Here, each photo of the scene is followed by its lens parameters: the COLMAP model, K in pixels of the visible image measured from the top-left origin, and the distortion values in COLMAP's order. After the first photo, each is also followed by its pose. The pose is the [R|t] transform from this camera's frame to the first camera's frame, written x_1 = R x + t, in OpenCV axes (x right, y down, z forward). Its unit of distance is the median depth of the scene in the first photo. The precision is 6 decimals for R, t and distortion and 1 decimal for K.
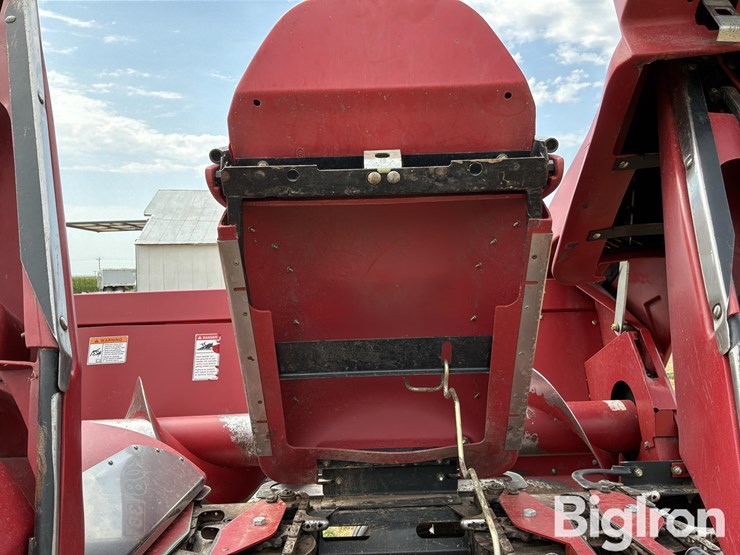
lens RADIAL K [[634.2, 0, 372.1], [0, 634.2, 270.1], [0, 0, 1]] dist [0.095453, -0.209497]
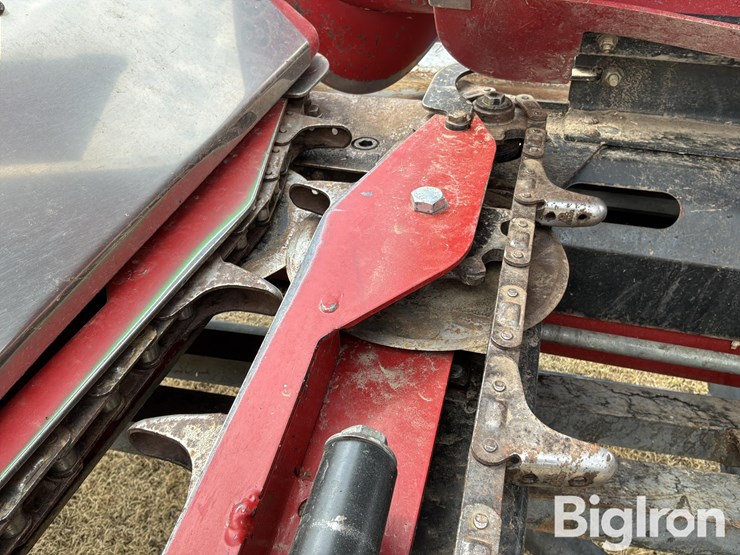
lens RADIAL K [[634.2, 0, 372.1], [0, 634.2, 270.1], [0, 0, 1]] dist [0.095453, -0.209497]
pose [[0.966632, 0.174405, -0.187630, -0.114289], [-0.007628, 0.751720, 0.659438, 0.154905], [0.256054, -0.636003, 0.727967, 0.607213]]
